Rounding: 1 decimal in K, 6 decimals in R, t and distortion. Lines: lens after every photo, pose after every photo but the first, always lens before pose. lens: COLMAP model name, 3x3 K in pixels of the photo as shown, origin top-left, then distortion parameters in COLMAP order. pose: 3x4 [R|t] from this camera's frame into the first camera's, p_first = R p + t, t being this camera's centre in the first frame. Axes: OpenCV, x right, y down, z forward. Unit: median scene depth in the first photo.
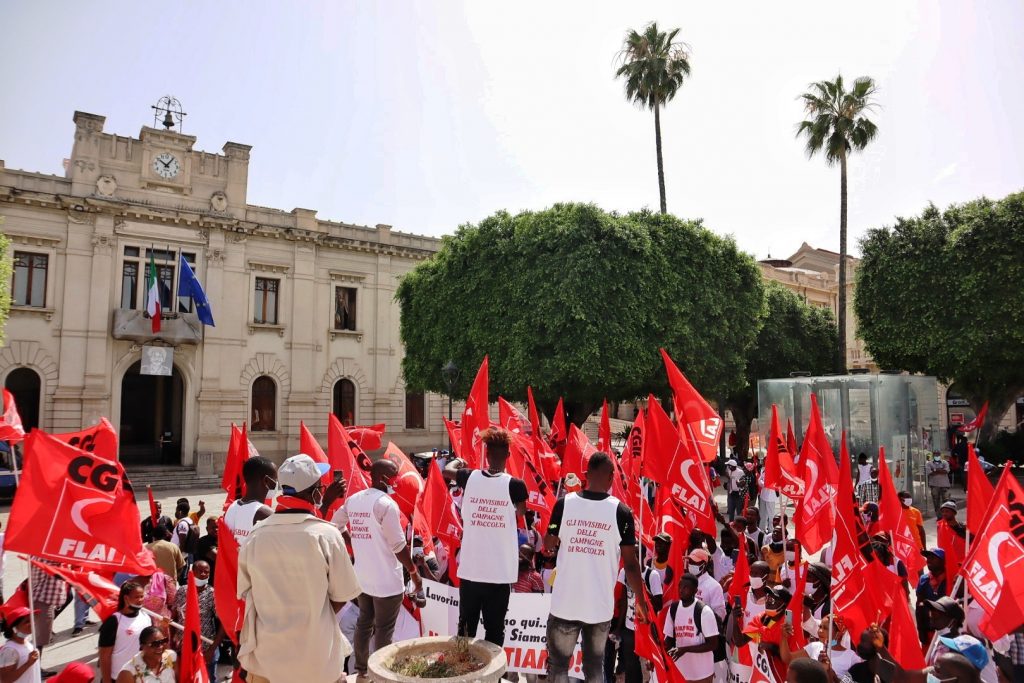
lens RADIAL K [[679.1, 0, 512.0], [0, 679.1, 341.5], [0, 0, 1]] dist [-0.142778, 0.073407]
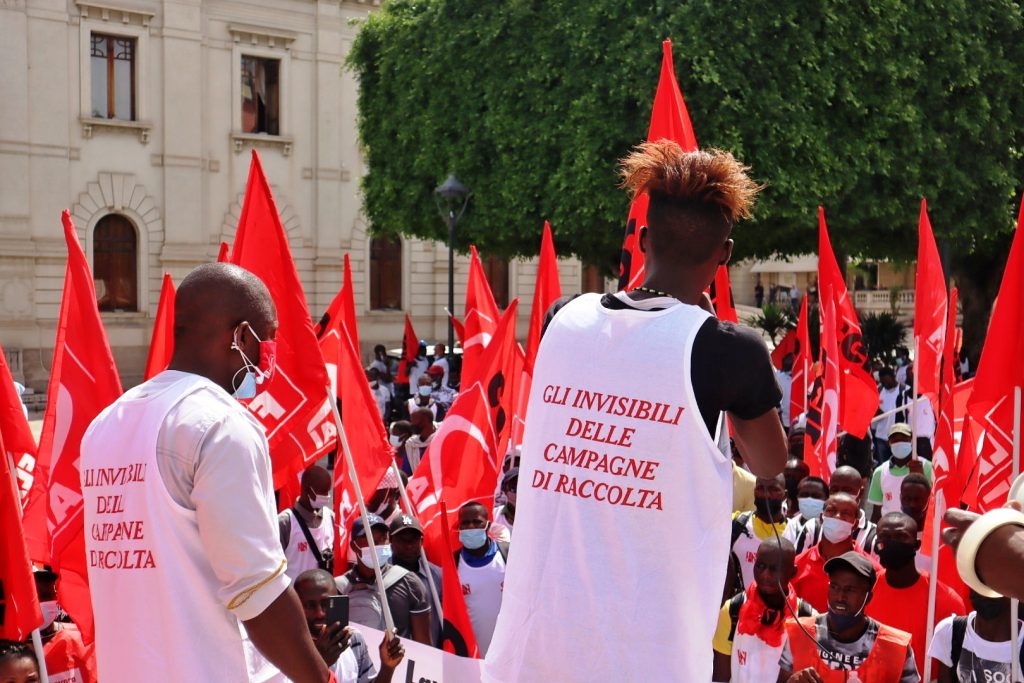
lens RADIAL K [[1085.1, 0, 512.0], [0, 1085.1, 341.5], [0, 0, 1]] dist [-0.007582, 0.020332]
pose [[0.999587, 0.011899, -0.026144, -0.015044], [-0.007987, 0.989408, 0.144944, 0.026310], [0.027592, -0.144676, 0.989094, 0.104863]]
